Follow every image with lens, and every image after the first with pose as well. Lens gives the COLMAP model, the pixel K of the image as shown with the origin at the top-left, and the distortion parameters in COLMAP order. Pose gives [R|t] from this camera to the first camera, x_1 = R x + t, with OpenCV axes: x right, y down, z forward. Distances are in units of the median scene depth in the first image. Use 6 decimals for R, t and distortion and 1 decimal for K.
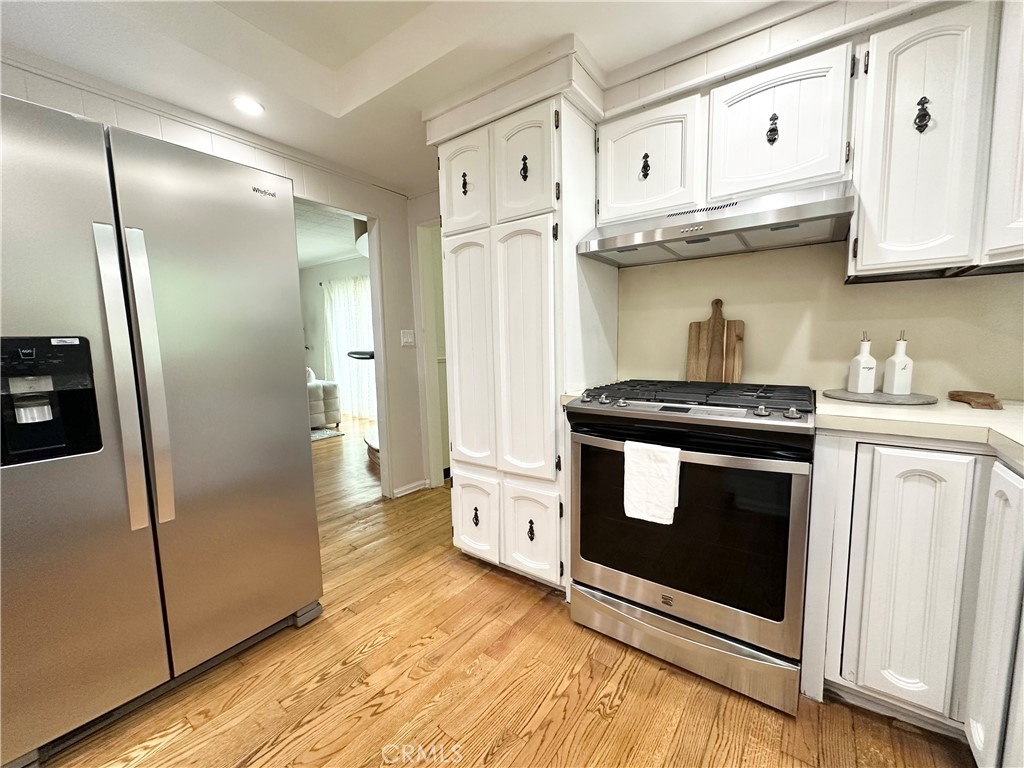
lens RADIAL K [[409.1, 0, 512.1], [0, 409.1, 382.1], [0, 0, 1]] dist [-0.002968, 0.001032]
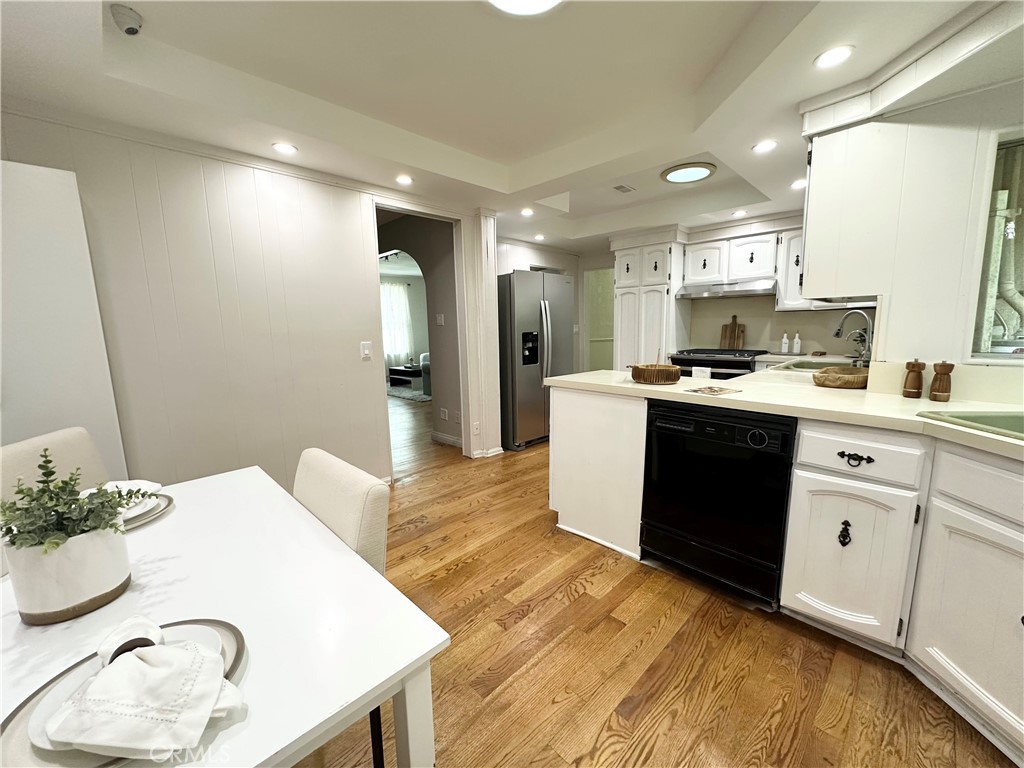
lens RADIAL K [[409.1, 0, 514.5], [0, 409.1, 383.2], [0, 0, 1]] dist [-0.002968, 0.001032]
pose [[0.989905, 0.021547, -0.140089, -0.503850], [-0.015860, 0.999009, 0.041583, 0.136420], [0.140846, -0.038942, 0.989265, -1.828530]]
